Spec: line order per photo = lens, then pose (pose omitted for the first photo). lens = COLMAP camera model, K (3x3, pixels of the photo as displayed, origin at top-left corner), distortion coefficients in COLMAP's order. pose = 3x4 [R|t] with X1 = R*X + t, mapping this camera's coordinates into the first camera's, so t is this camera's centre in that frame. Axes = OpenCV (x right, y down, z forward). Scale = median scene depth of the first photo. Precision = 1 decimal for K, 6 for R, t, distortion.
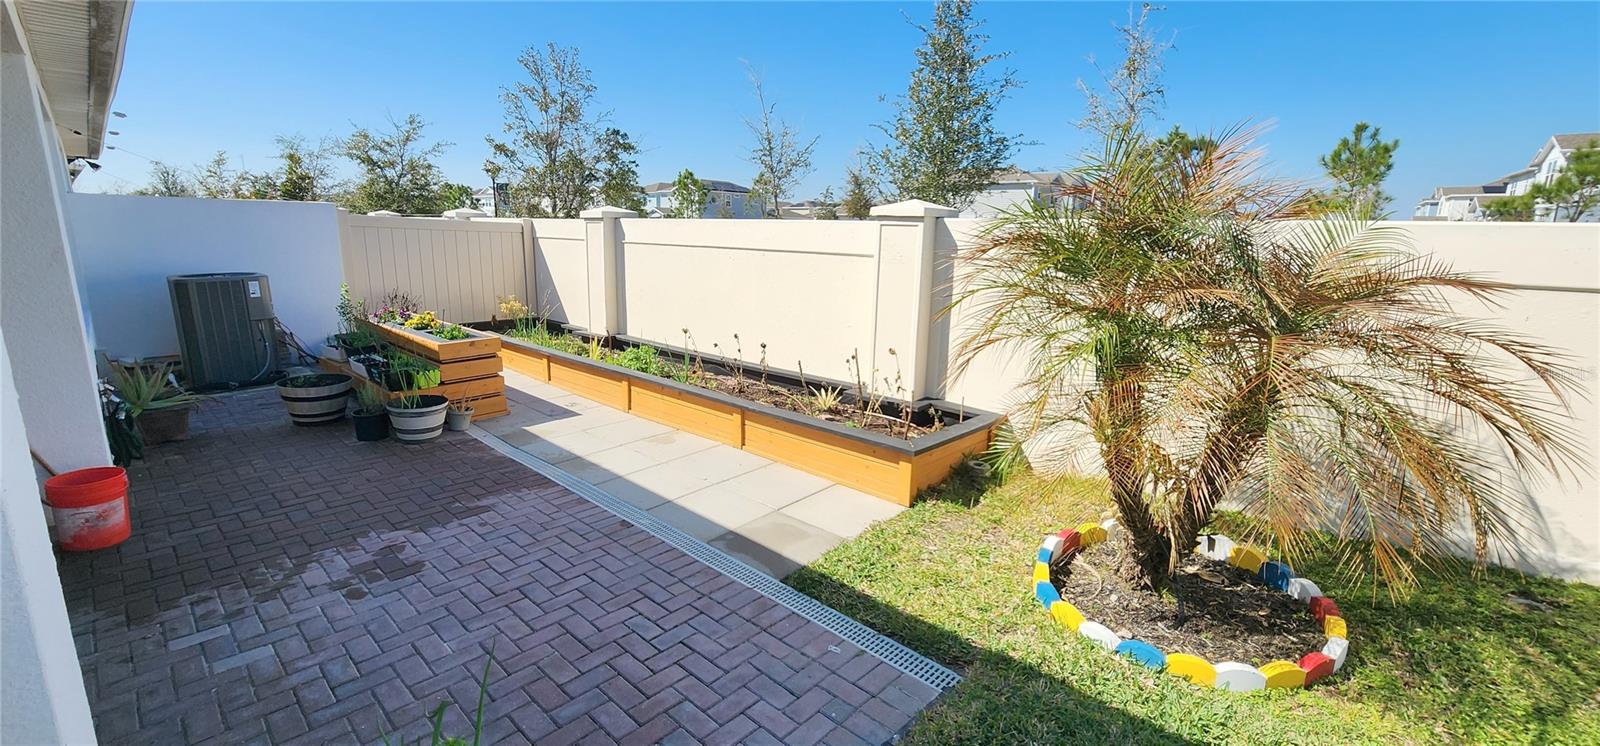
lens RADIAL K [[645.5, 0, 795.9], [0, 645.5, 369.6], [0, 0, 1]] dist [0.005853, -0.001367]
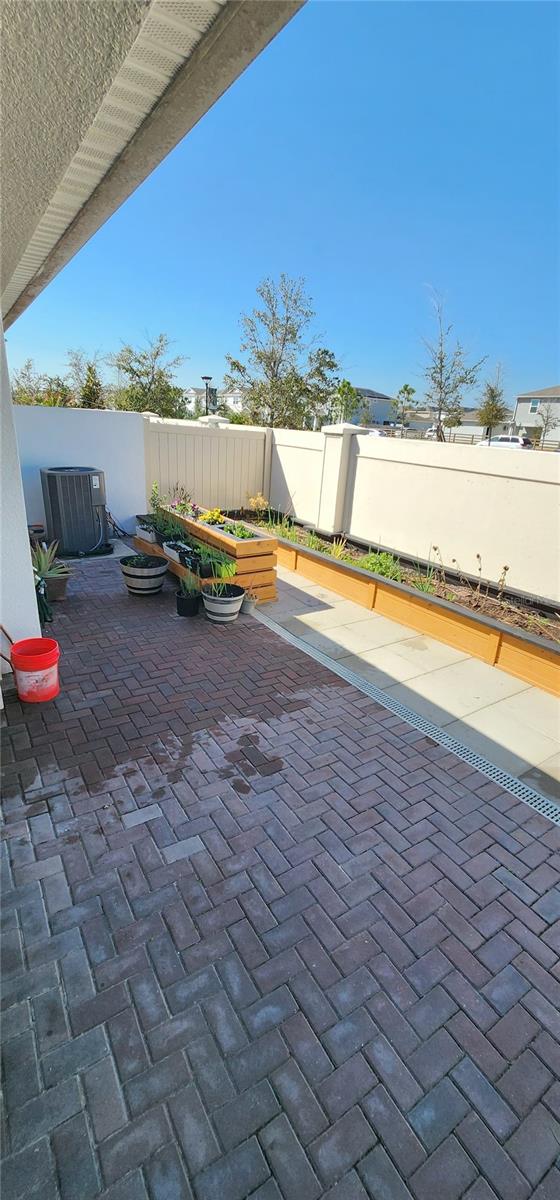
lens RADIAL K [[484.1, 0, 283.6], [0, 484.1, 599.3], [0, 0, 1]] dist [0.005853, -0.001367]
pose [[0.970532, 0.119746, -0.209114, -0.238626], [-0.091576, 0.985967, 0.139578, -0.064605], [0.222894, -0.116315, 0.967879, 0.102144]]
